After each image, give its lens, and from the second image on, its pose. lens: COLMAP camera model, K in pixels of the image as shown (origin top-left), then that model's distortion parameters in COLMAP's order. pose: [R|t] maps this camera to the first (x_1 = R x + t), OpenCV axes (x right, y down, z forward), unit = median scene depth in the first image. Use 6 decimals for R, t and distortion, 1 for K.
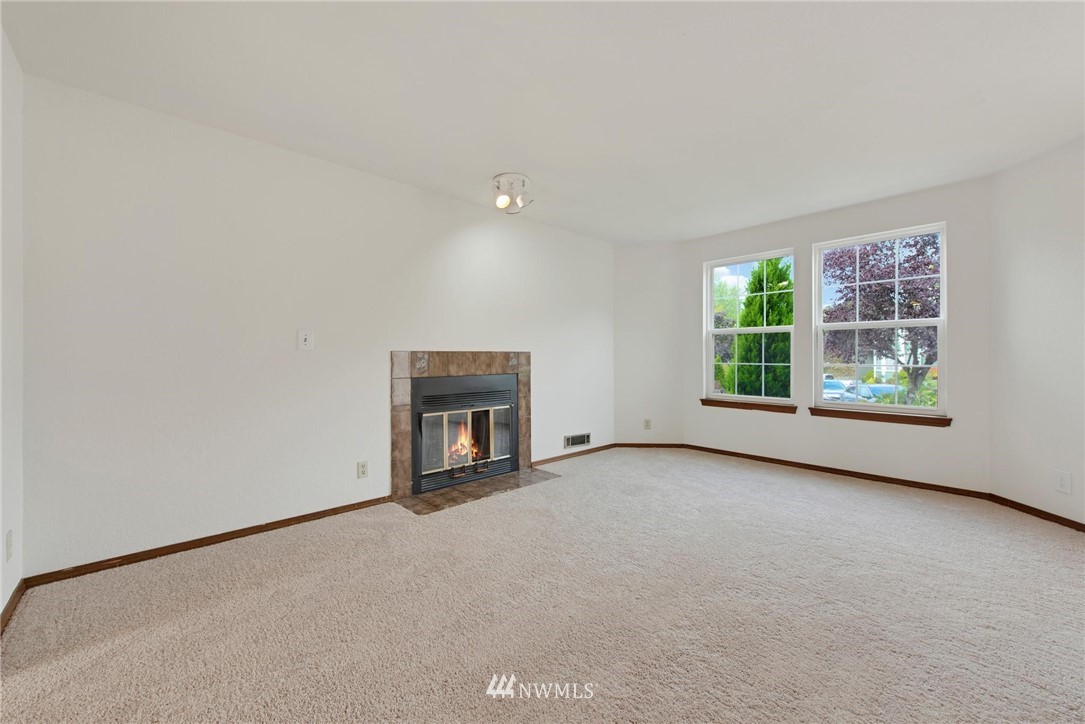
lens RADIAL K [[462.7, 0, 542.5], [0, 462.7, 362.0], [0, 0, 1]] dist [0.000200, -0.000103]
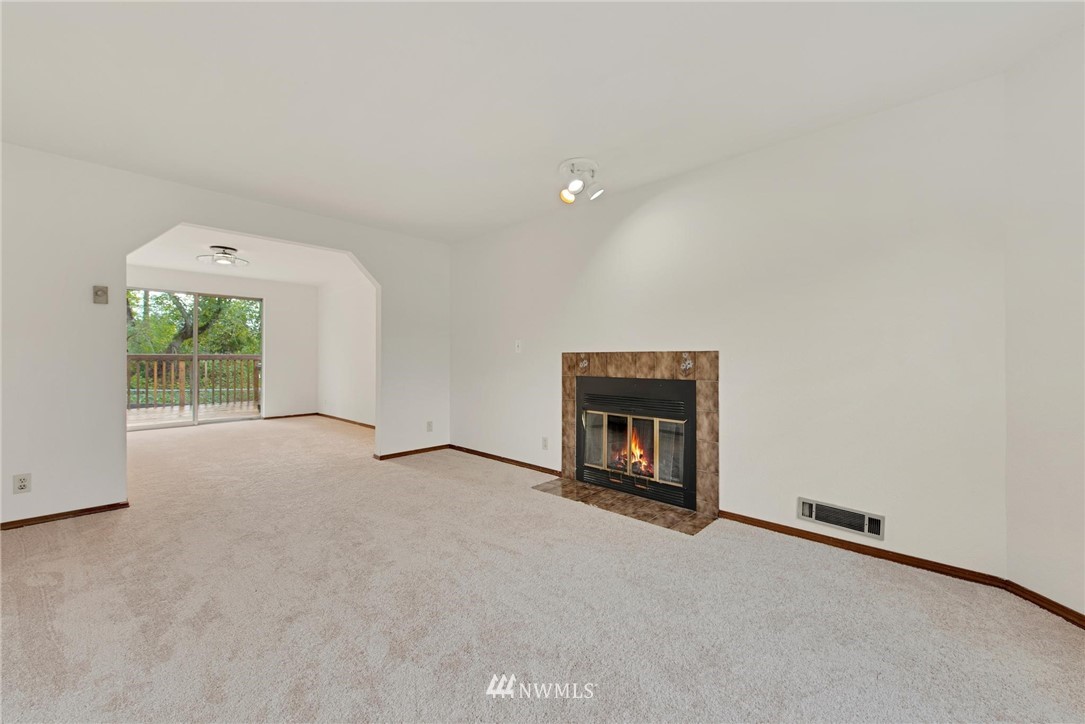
lens RADIAL K [[462.7, 0, 542.5], [0, 462.7, 362.0], [0, 0, 1]] dist [0.000200, -0.000103]
pose [[-0.028005, 0.013162, -0.999521, 0.768521], [-0.010048, 0.999859, 0.013448, -0.013498], [0.999557, 0.010420, -0.027868, 0.855266]]
